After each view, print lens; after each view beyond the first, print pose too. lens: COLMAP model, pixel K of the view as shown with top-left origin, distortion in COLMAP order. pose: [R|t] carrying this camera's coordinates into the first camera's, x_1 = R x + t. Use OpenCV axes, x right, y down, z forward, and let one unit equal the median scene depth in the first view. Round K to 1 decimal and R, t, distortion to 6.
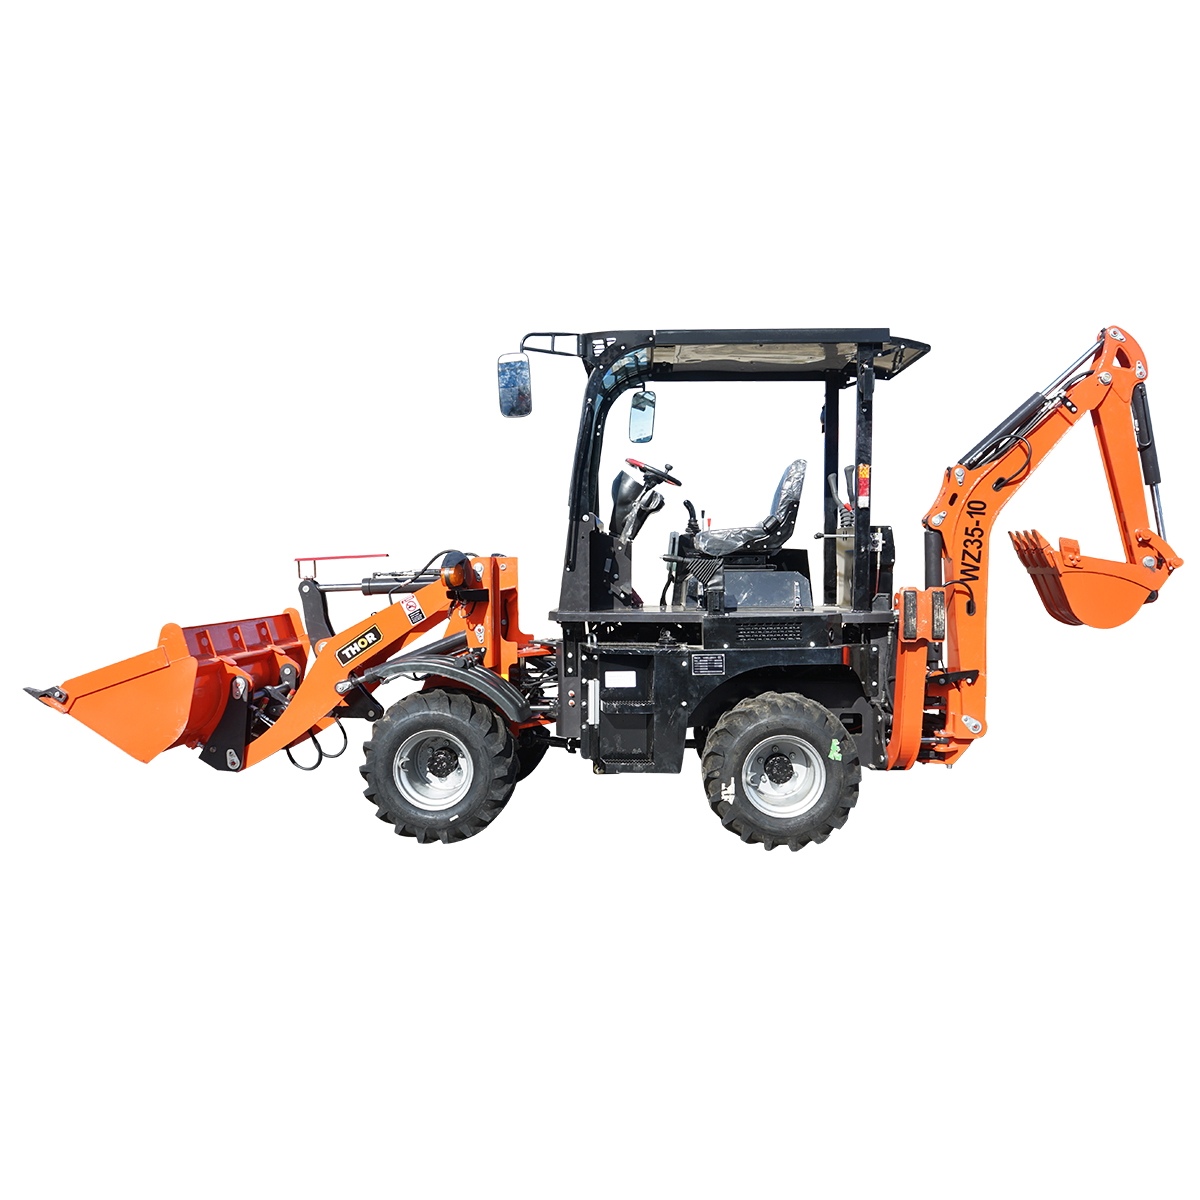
lens RADIAL K [[1111.7, 0, 600.0], [0, 1111.7, 600.0], [0, 0, 1]] dist [-0.003151, 0.000776]
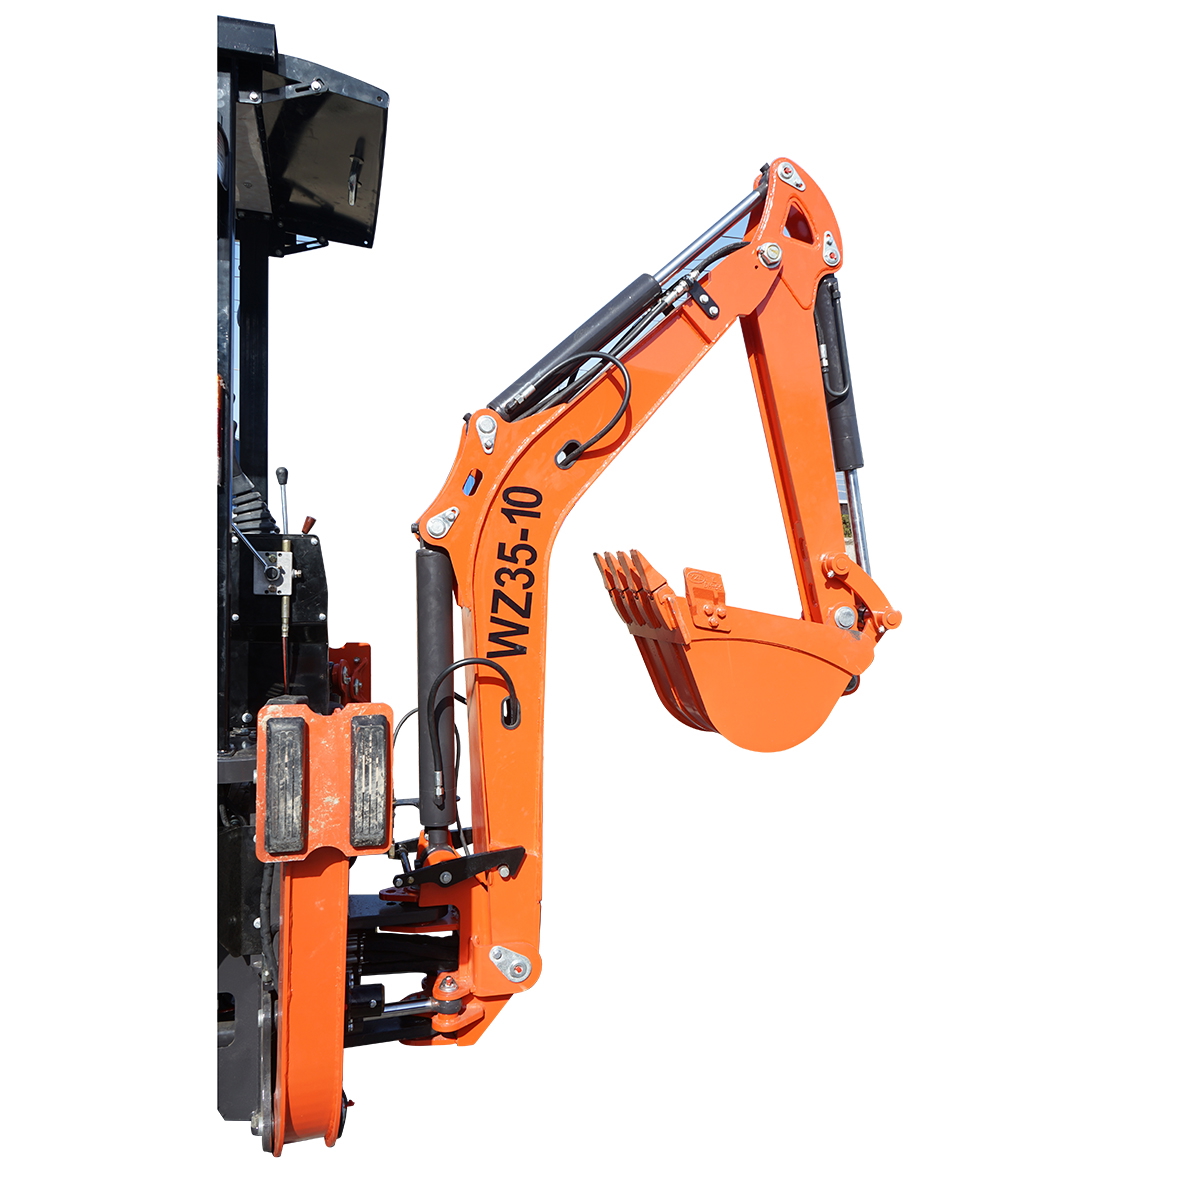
lens RADIAL K [[969.5, 0, 600.0], [0, 969.5, 600.0], [0, 0, 1]] dist [-0.006290, -0.000464]
pose [[0.955851, 0.005333, 0.293805, 0.249507], [-0.002726, 0.999953, -0.009279, -0.037560], [-0.293840, 0.008068, 0.955820, 0.596642]]
